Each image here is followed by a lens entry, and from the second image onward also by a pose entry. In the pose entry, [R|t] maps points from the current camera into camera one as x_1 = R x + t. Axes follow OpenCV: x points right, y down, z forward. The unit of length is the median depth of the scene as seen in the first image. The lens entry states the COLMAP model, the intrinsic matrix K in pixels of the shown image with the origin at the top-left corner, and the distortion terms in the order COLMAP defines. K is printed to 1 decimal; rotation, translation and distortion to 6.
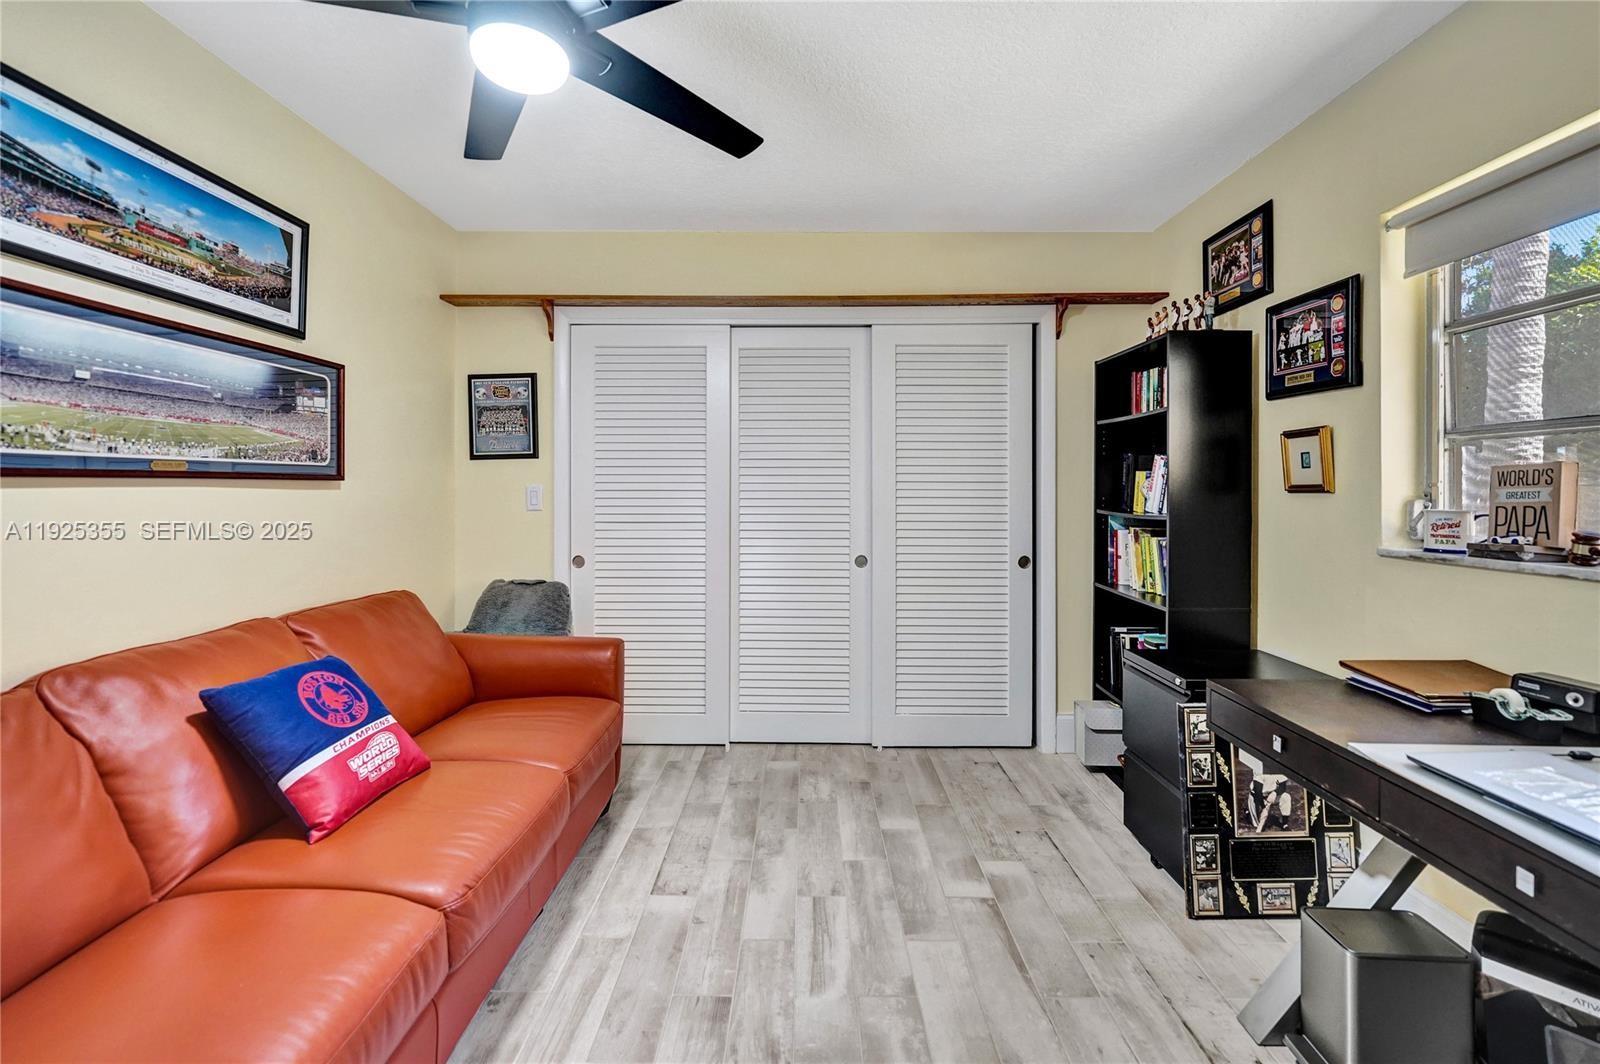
lens RADIAL K [[666.8, 0, 810.4], [0, 666.8, 486.3], [0, 0, 1]] dist [-0.022393, 0.002462]
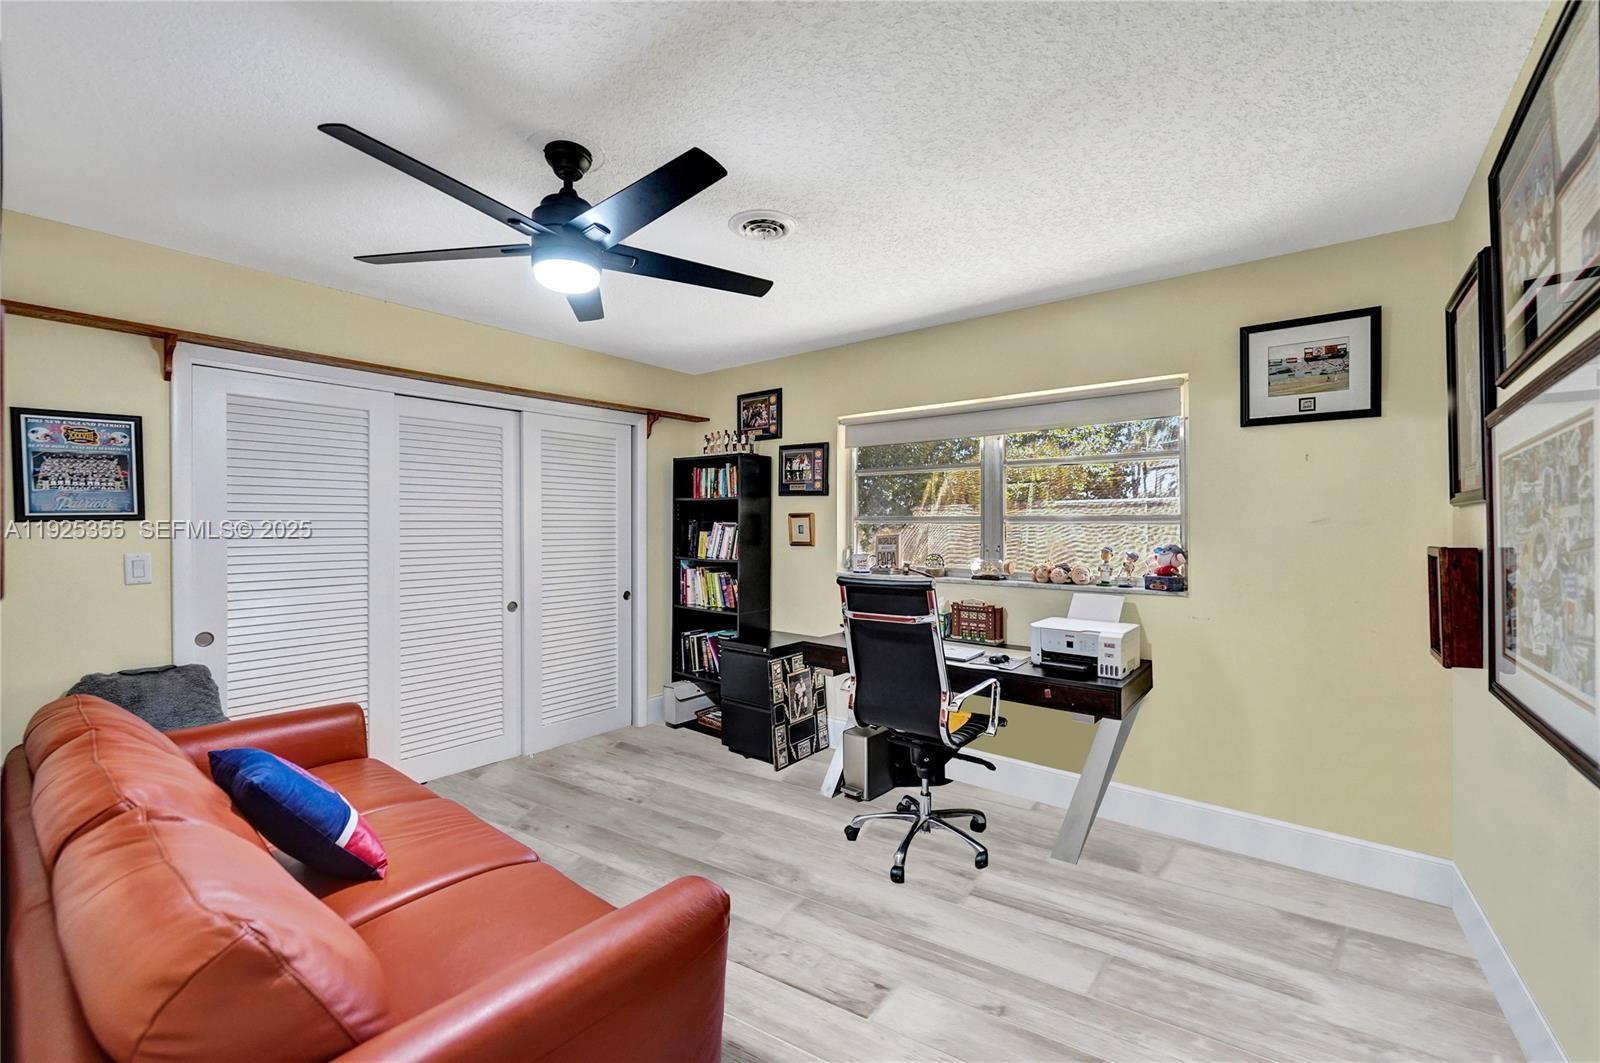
lens RADIAL K [[666.8, 0, 792.6], [0, 666.8, 526.5], [0, 0, 1]] dist [-0.022393, 0.002462]
pose [[0.613728, -0.005589, 0.789498, -0.746181], [-0.003296, 0.999948, 0.009642, -0.060393], [-0.789510, -0.008520, 0.613678, -0.179033]]
